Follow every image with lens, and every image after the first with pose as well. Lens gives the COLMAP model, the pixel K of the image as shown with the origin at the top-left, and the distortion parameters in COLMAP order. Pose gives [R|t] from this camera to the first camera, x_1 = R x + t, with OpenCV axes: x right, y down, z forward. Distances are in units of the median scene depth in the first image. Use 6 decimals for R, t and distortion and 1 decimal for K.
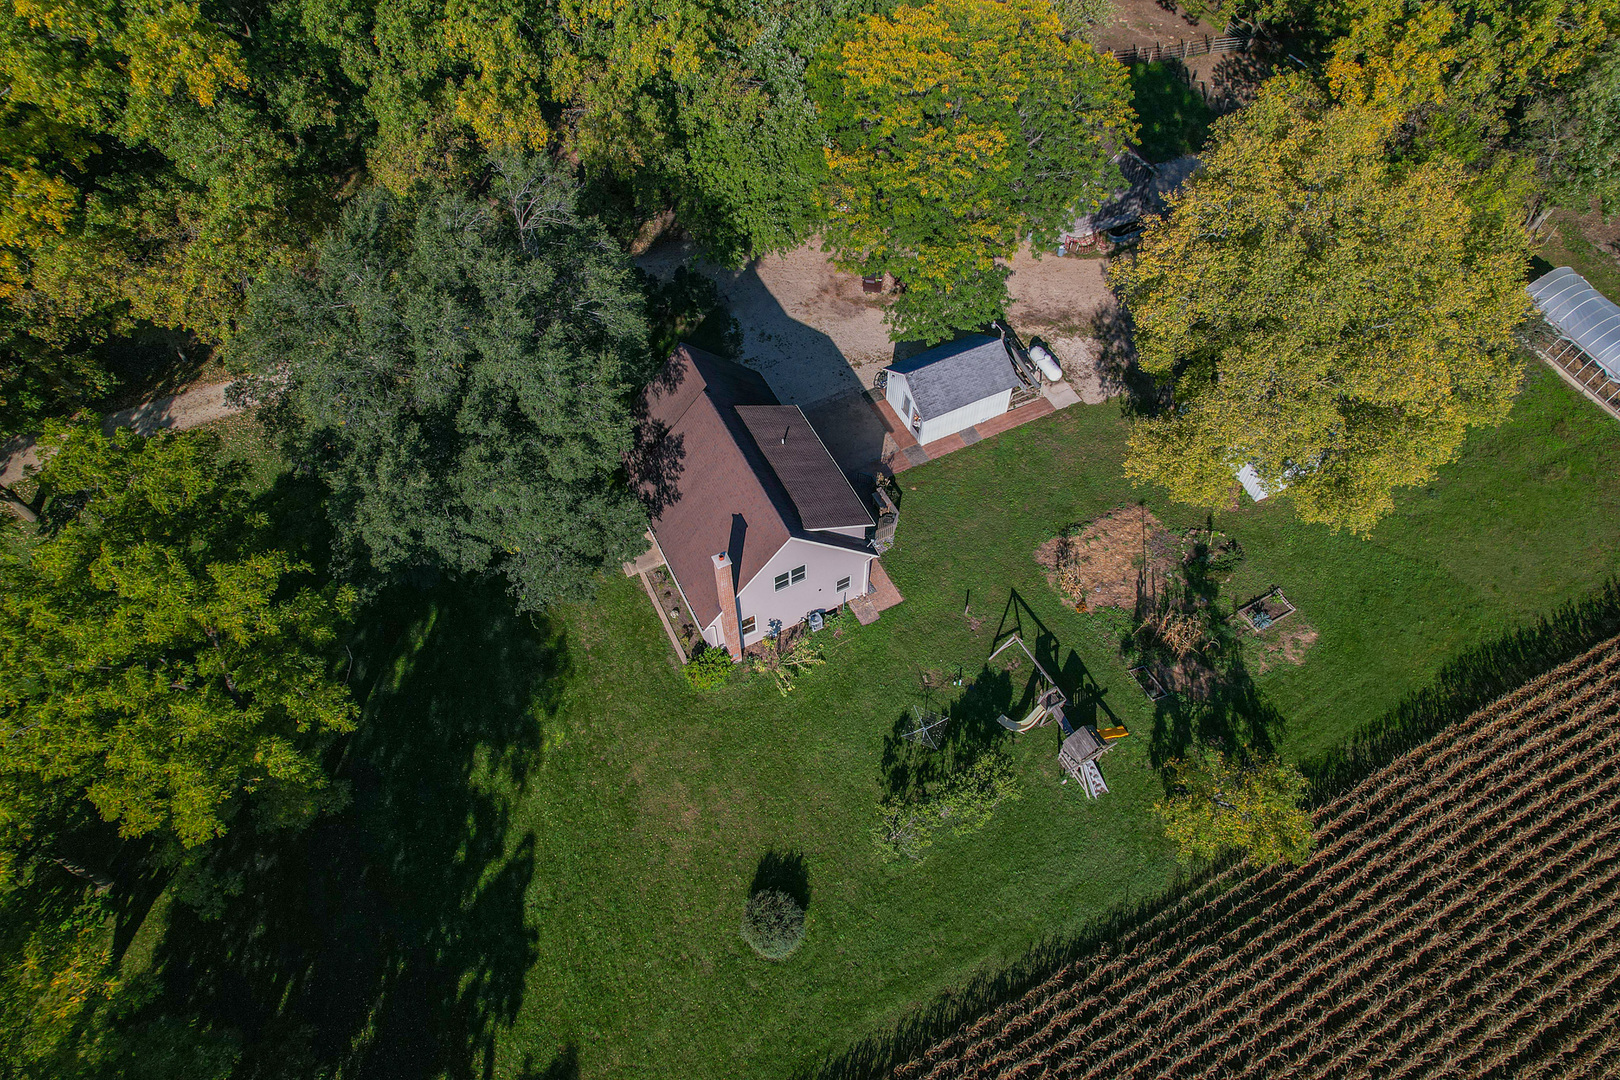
lens RADIAL K [[1032.3, 0, 824.5], [0, 1032.3, 546.1], [0, 0, 1]] dist [-0.079535, 0.074588]
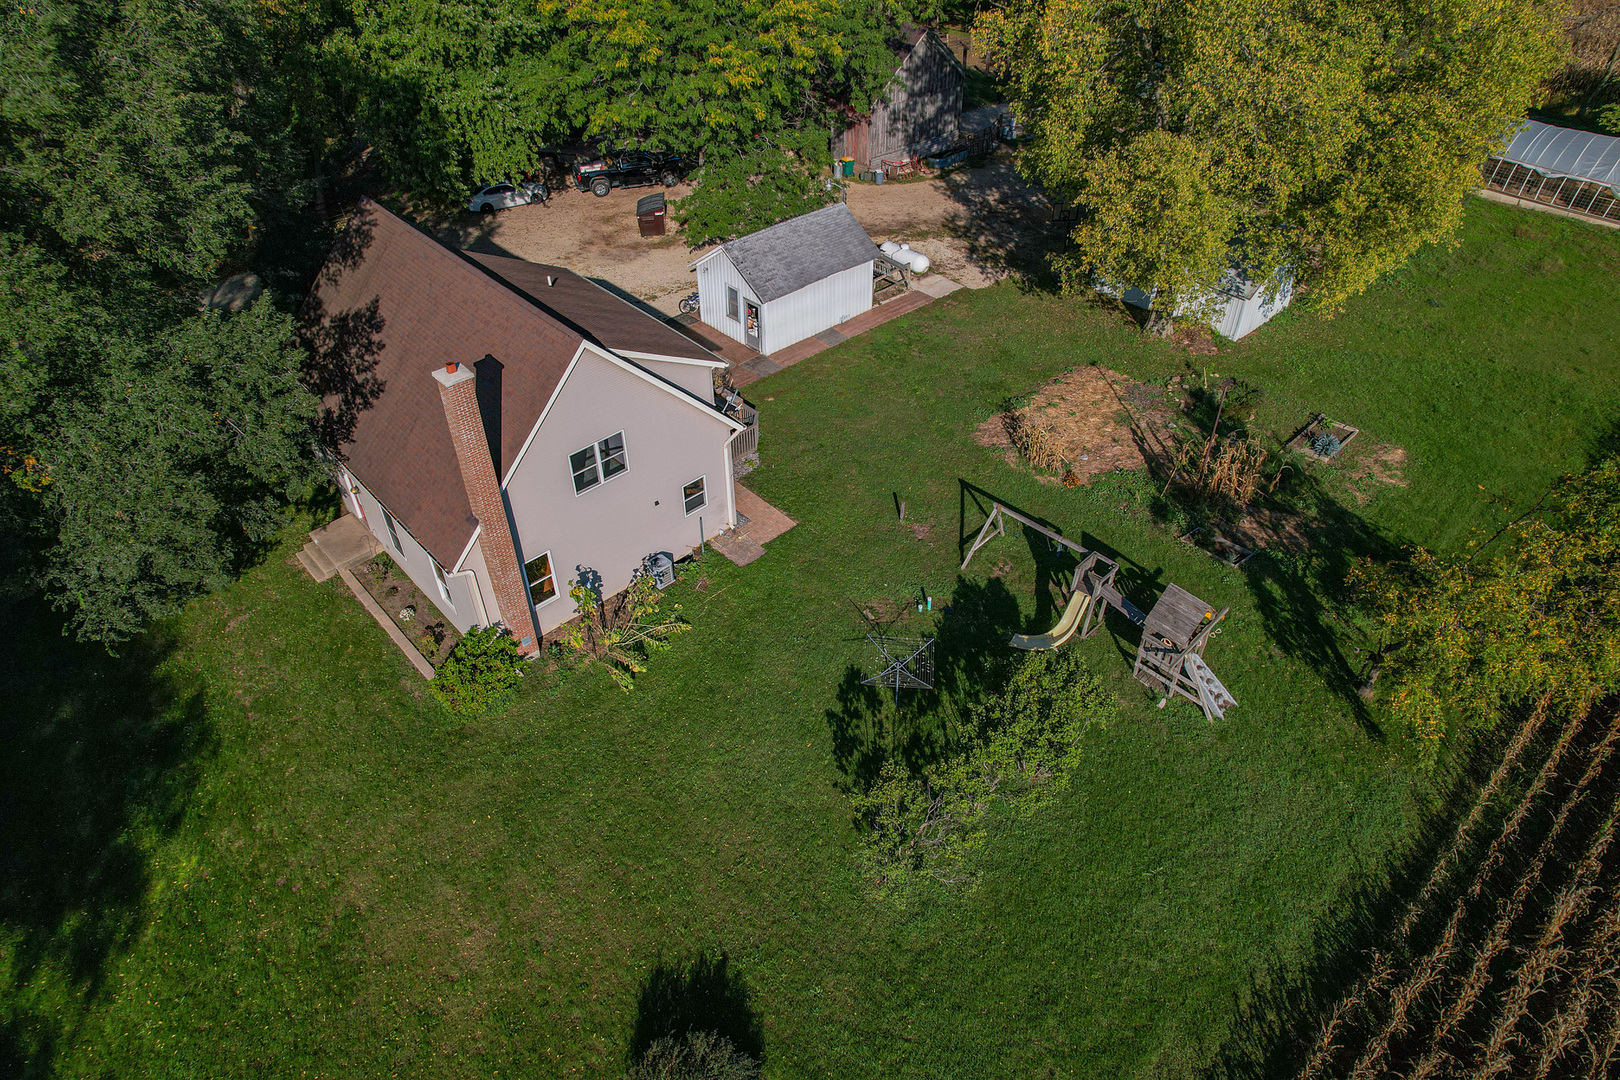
lens RADIAL K [[1032.3, 0, 824.5], [0, 1032.3, 546.1], [0, 0, 1]] dist [-0.079535, 0.074588]
pose [[0.961450, -0.182514, 0.205674, -0.037085], [0.230255, 0.943241, -0.239332, 0.226332], [-0.150318, 0.277463, 0.948904, 0.451972]]
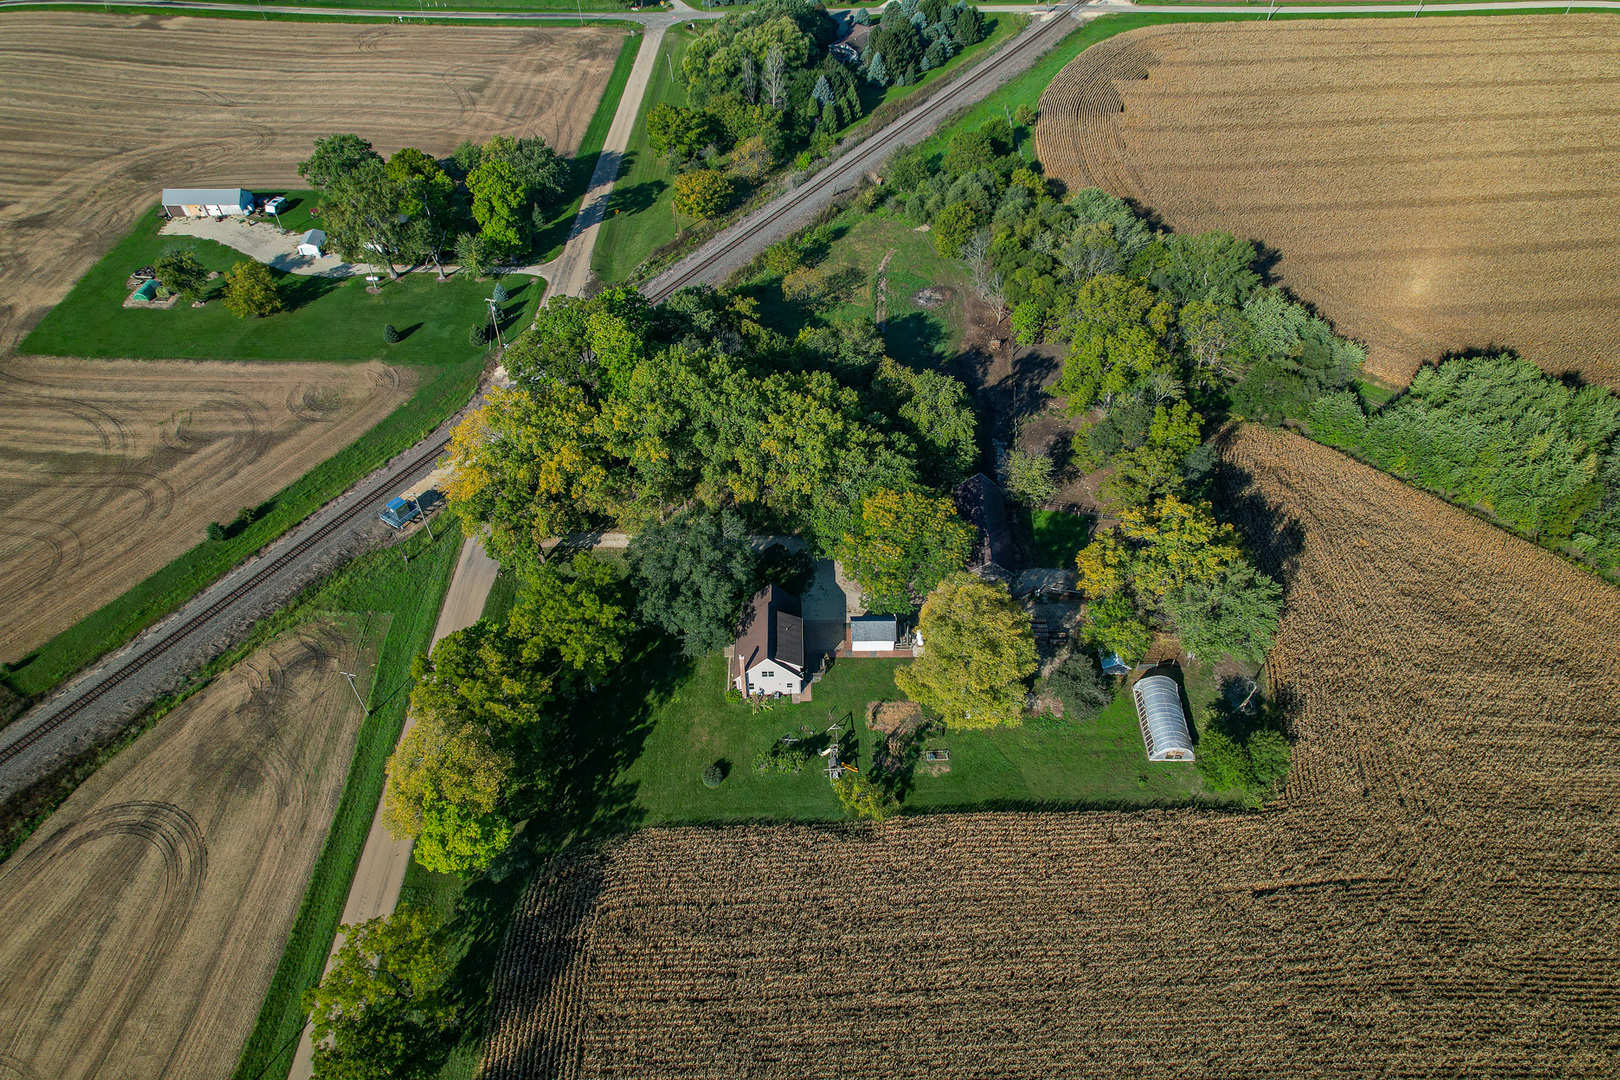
lens RADIAL K [[1032.3, 0, 824.5], [0, 1032.3, 546.1], [0, 0, 1]] dist [-0.079535, 0.074588]
pose [[0.901274, 0.312132, -0.300466, 0.826162], [-0.359241, 0.926063, -0.115558, -0.023176], [0.242181, 0.212089, 0.946766, -1.679889]]
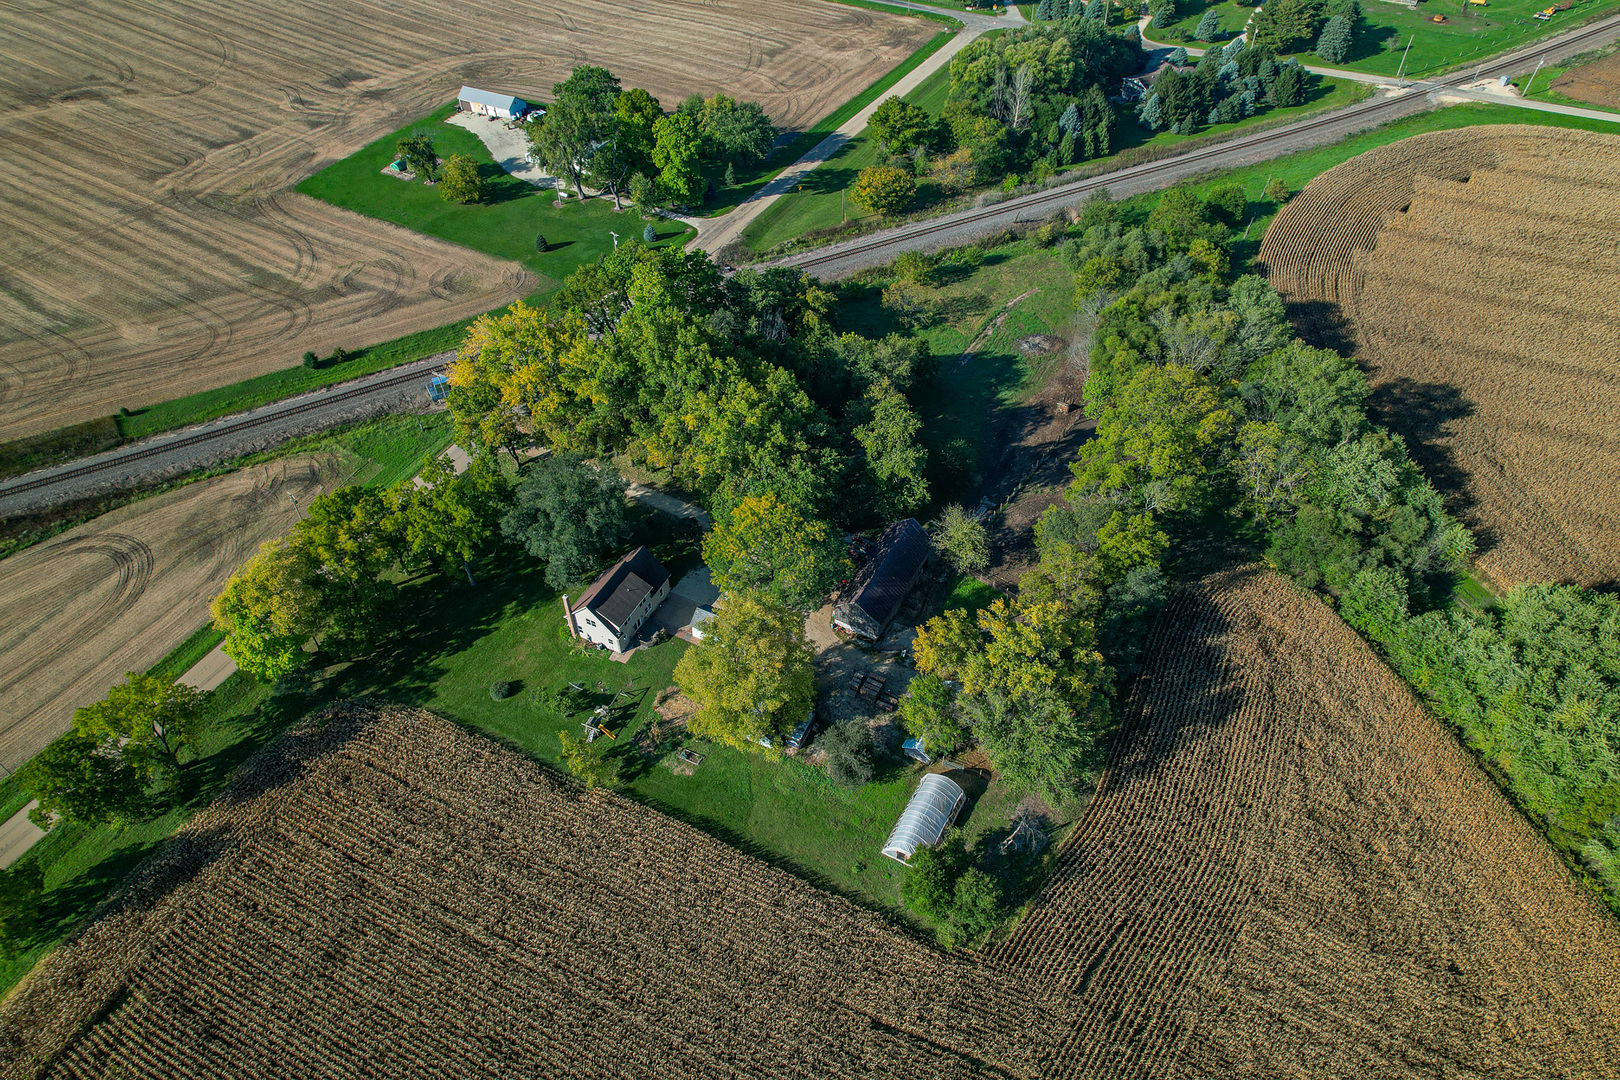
lens RADIAL K [[1032.3, 0, 824.5], [0, 1032.3, 546.1], [0, 0, 1]] dist [-0.079535, 0.074588]
pose [[0.601869, 0.572724, -0.556544, 1.841298], [-0.661311, 0.748115, 0.054695, -0.721001], [0.447684, 0.335129, 0.829016, -1.200069]]
